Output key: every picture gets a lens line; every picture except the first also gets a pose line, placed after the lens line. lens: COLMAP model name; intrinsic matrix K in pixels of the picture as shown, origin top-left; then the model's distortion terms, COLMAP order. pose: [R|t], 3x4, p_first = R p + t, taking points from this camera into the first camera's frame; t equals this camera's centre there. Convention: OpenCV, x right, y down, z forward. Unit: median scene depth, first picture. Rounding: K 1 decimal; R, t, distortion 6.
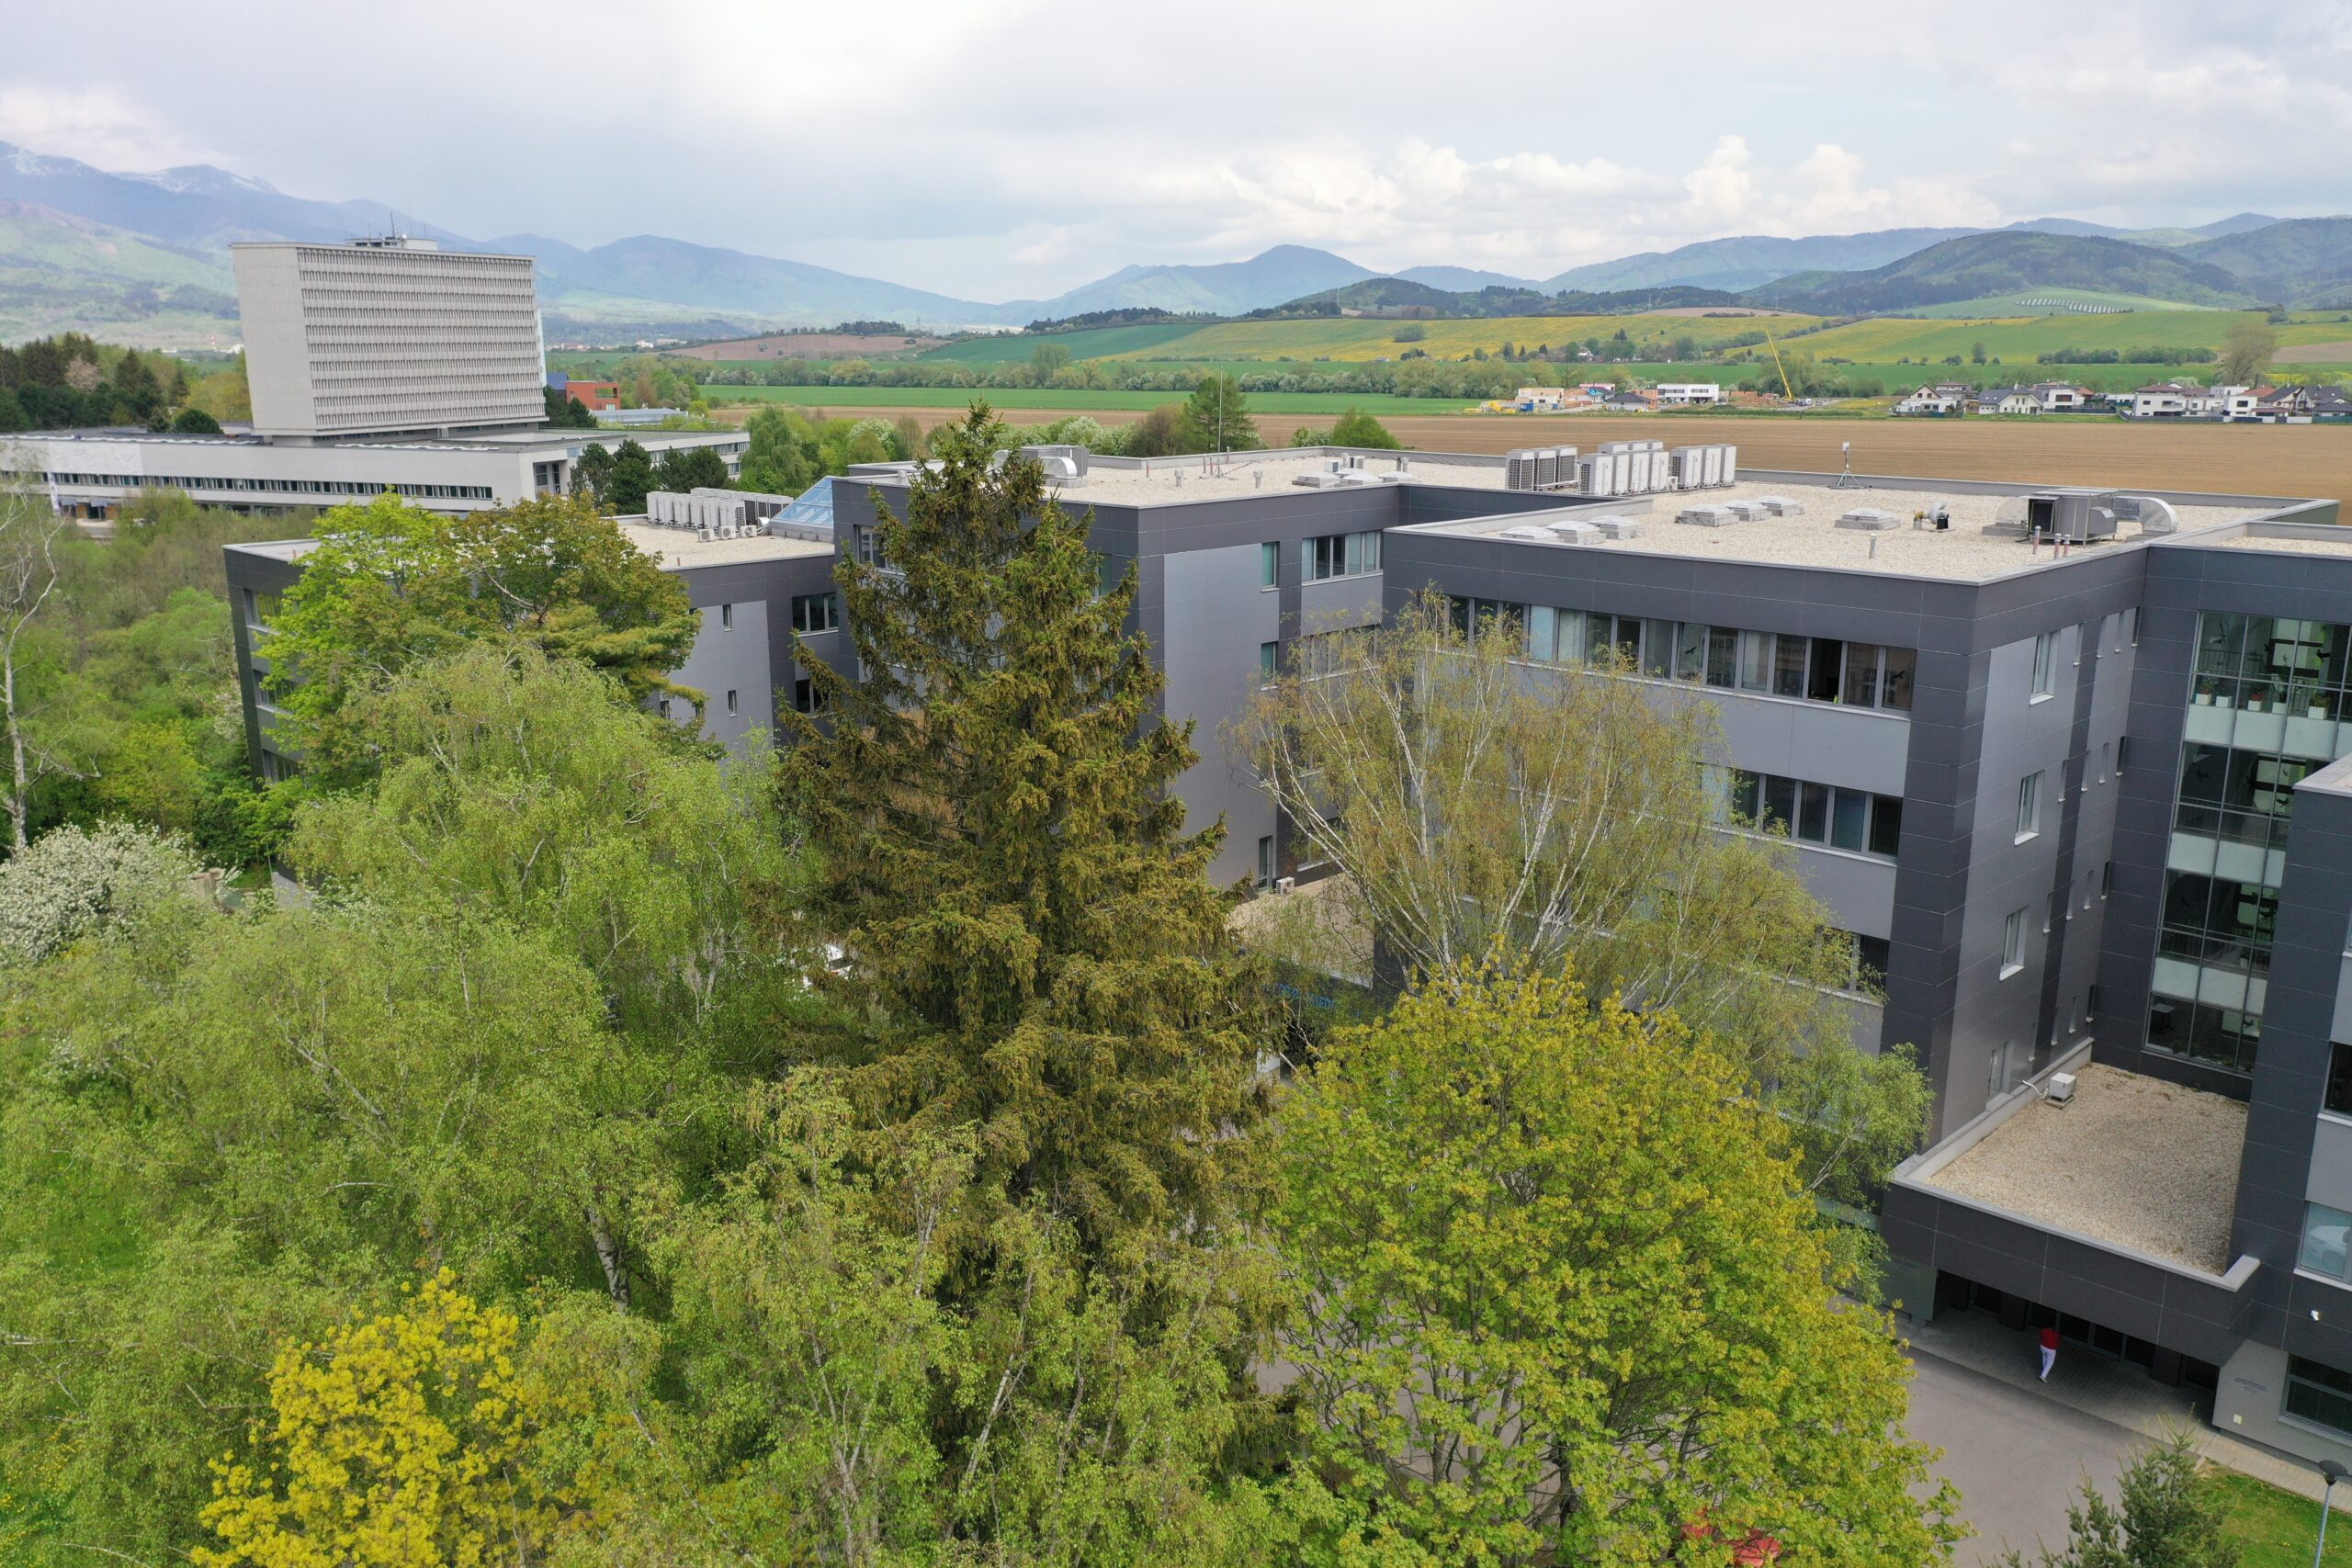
lens RADIAL K [[1873.5, 0, 1182.9], [0, 1873.5, 790.5], [0, 0, 1]] dist [0.010059, 0.000815]
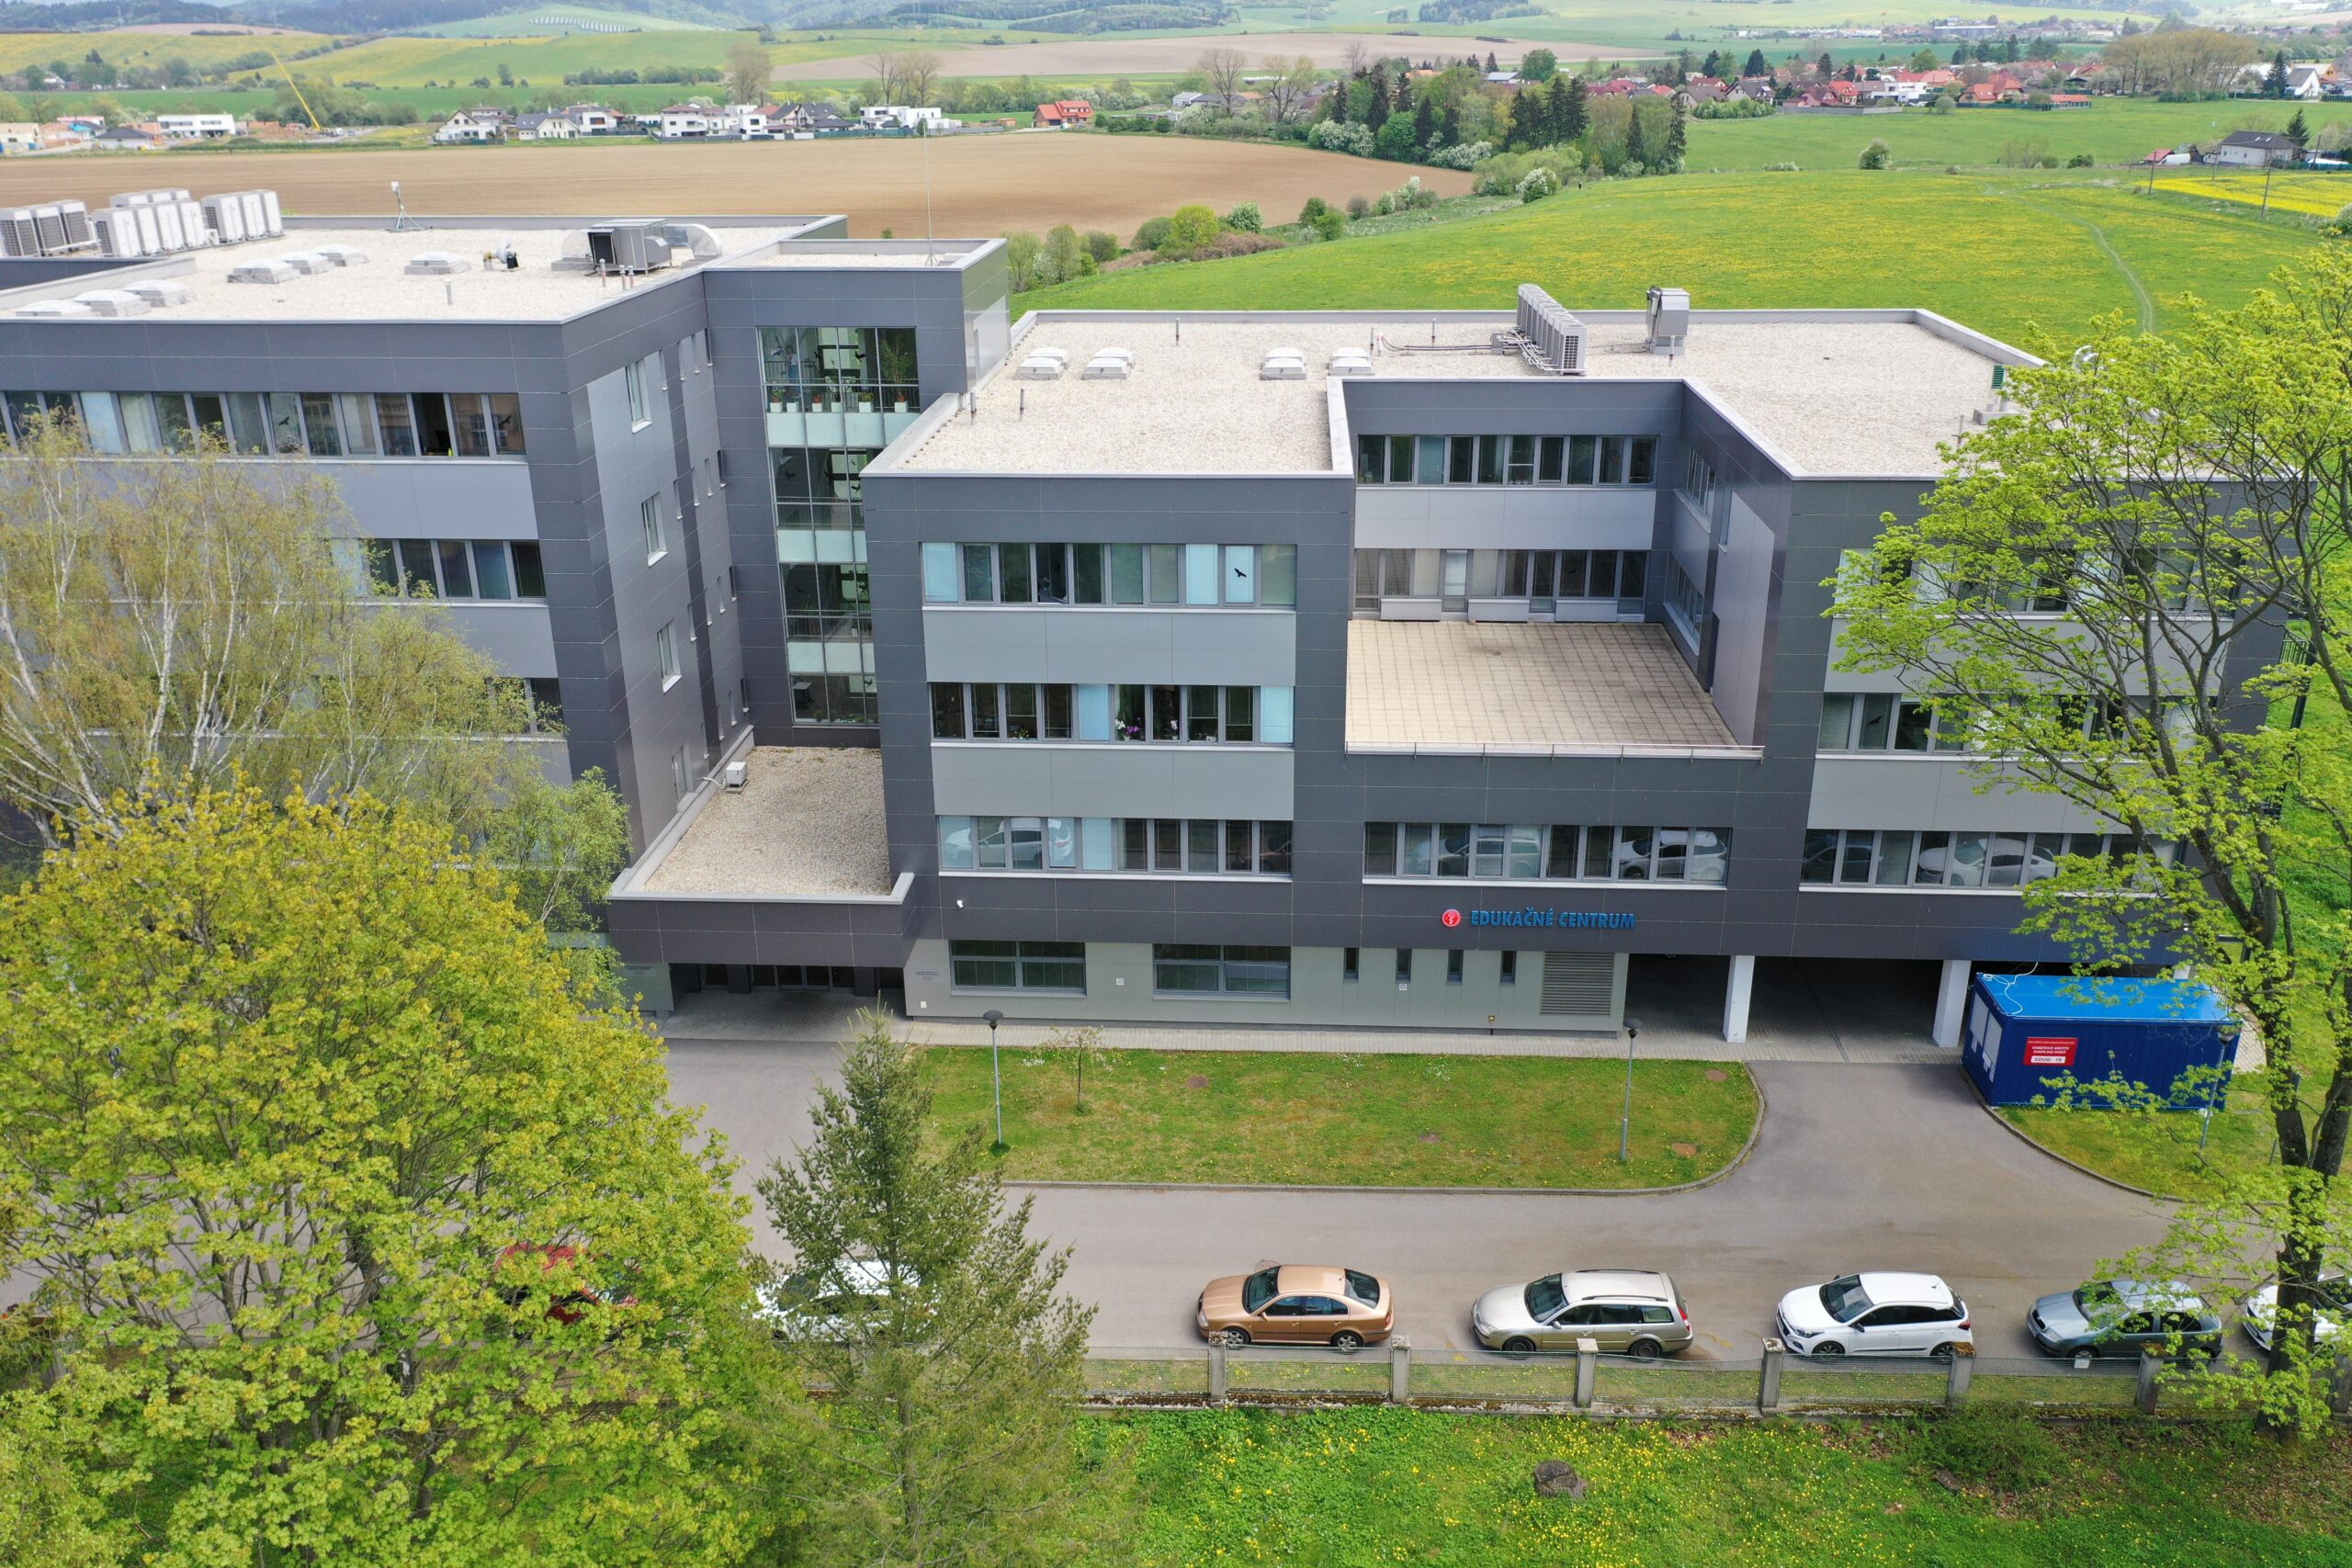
lens RADIAL K [[1870.5, 0, 1184.8], [0, 1870.5, 784.3], [0, 0, 1]] dist [0.026856, -0.012457]
pose [[0.753514, -0.247037, 0.609253, -0.007950], [0.165236, 0.968132, 0.188193, -0.001018], [-0.636328, -0.041136, 0.770321, -0.020801]]
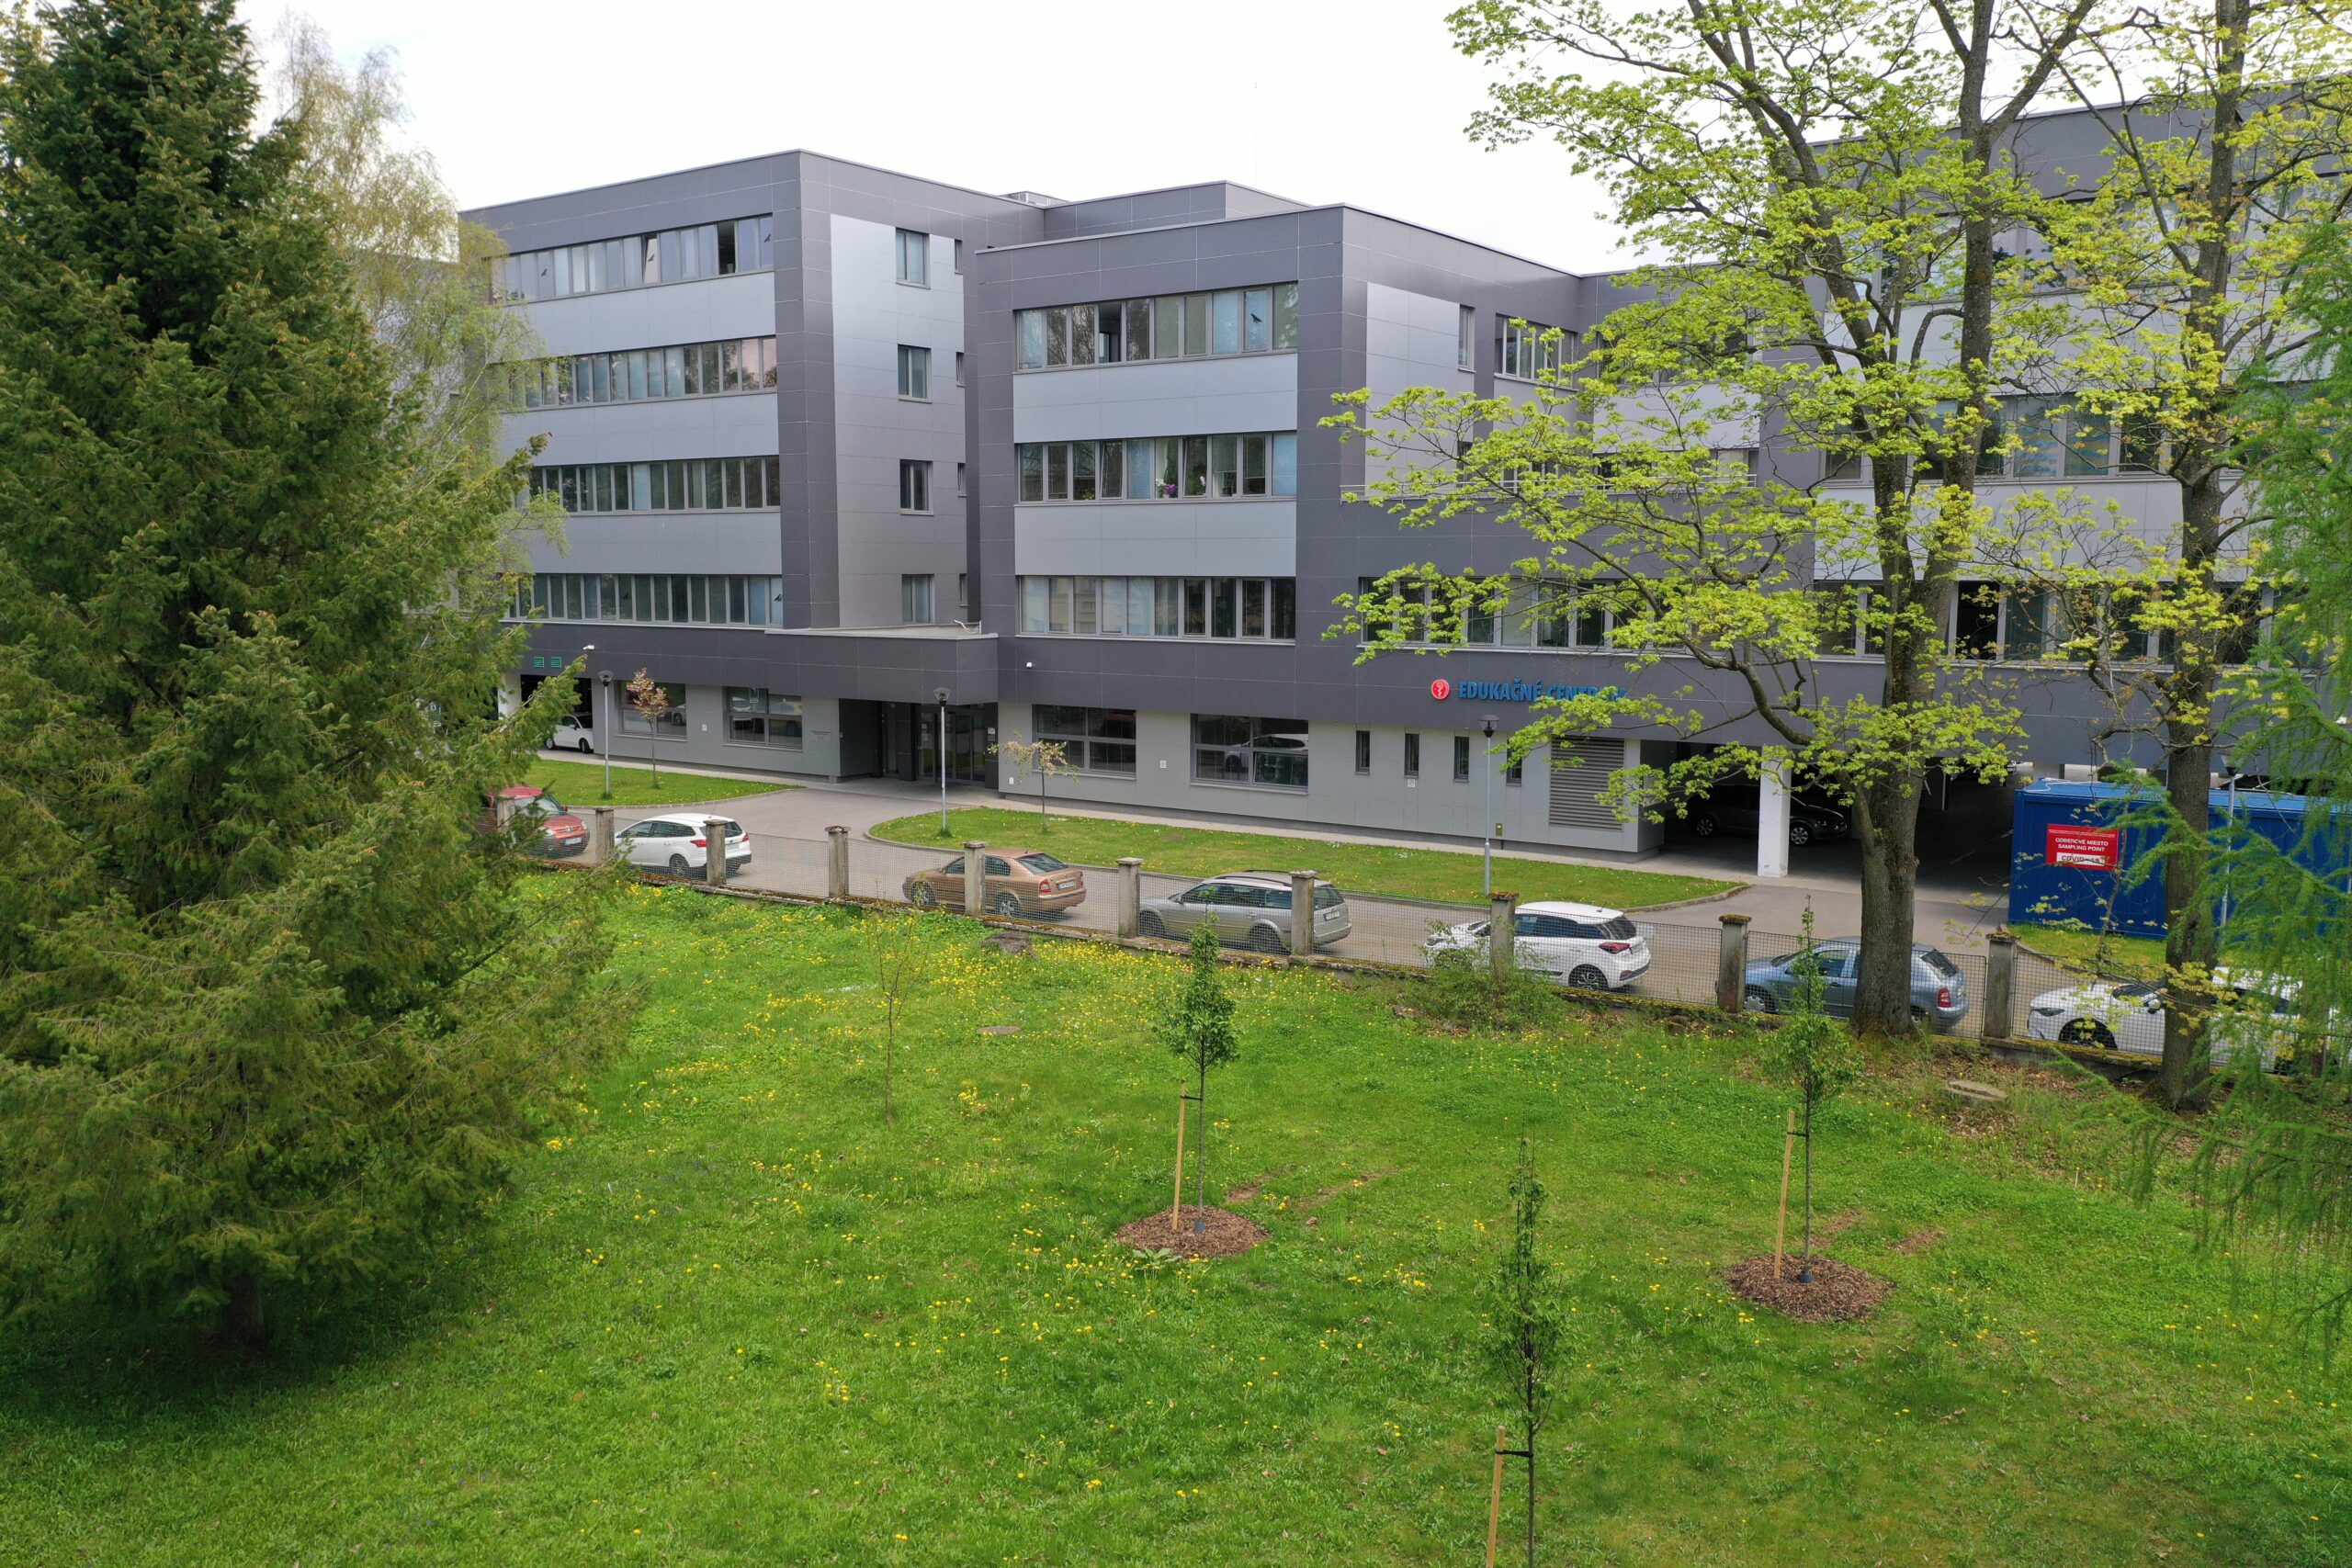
lens RADIAL K [[1870.5, 0, 1184.8], [0, 1870.5, 784.3], [0, 0, 1]] dist [0.026856, -0.012457]
pose [[0.988063, -0.018551, 0.152932, 0.374317], [0.036957, 0.992278, -0.118404, 0.380433], [-0.149555, 0.122642, 0.981118, -0.199802]]
